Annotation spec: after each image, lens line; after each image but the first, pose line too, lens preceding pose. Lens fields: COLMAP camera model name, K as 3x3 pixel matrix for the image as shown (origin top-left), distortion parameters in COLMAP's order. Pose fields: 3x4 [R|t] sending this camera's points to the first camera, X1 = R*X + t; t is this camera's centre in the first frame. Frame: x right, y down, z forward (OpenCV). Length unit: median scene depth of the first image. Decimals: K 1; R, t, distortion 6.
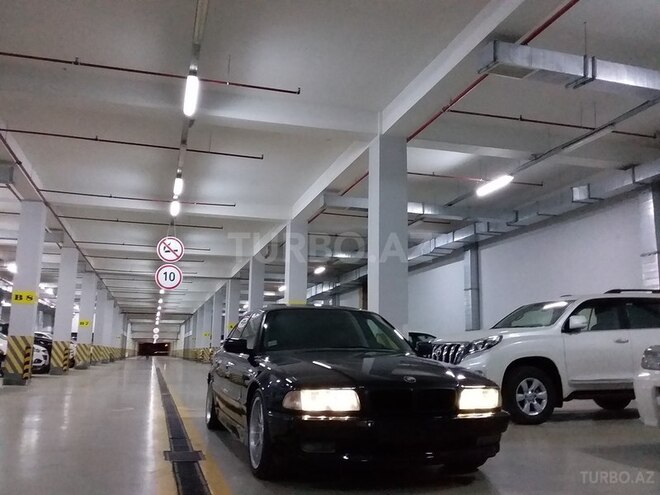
lens RADIAL K [[599.0, 0, 326.4], [0, 599.0, 244.4], [0, 0, 1]] dist [0.091962, -0.184269]
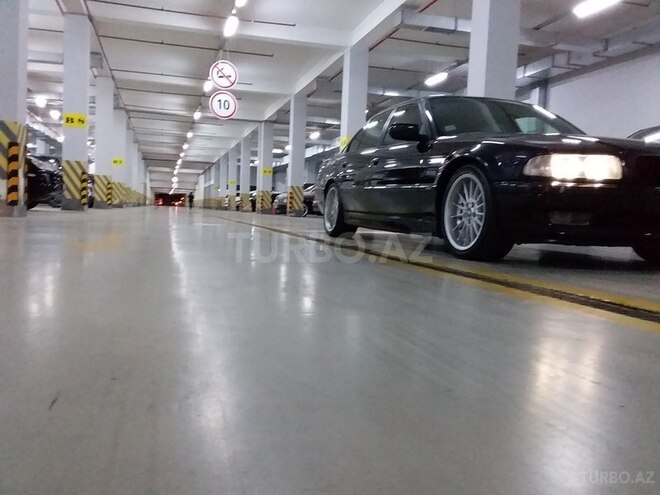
lens RADIAL K [[599.0, 0, 326.4], [0, 599.0, 244.4], [0, 0, 1]] dist [0.091962, -0.184269]
pose [[0.999515, 0.029500, -0.009929, -0.093754], [-0.026405, 0.972518, 0.231324, 0.048410], [0.016480, -0.230950, 0.972826, 0.038307]]
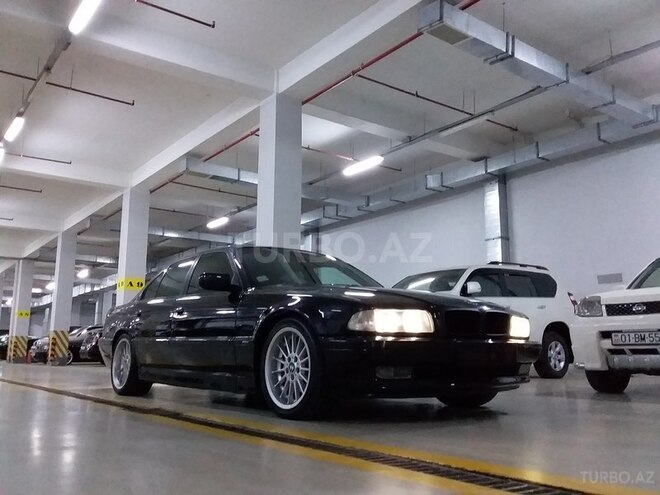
lens RADIAL K [[599.0, 0, 326.4], [0, 599.0, 244.4], [0, 0, 1]] dist [0.091962, -0.184269]
pose [[0.936761, 0.053656, 0.345833, -0.111519], [-0.053836, 0.998508, -0.009094, 0.043673], [-0.345805, -0.010100, 0.938252, 0.057467]]
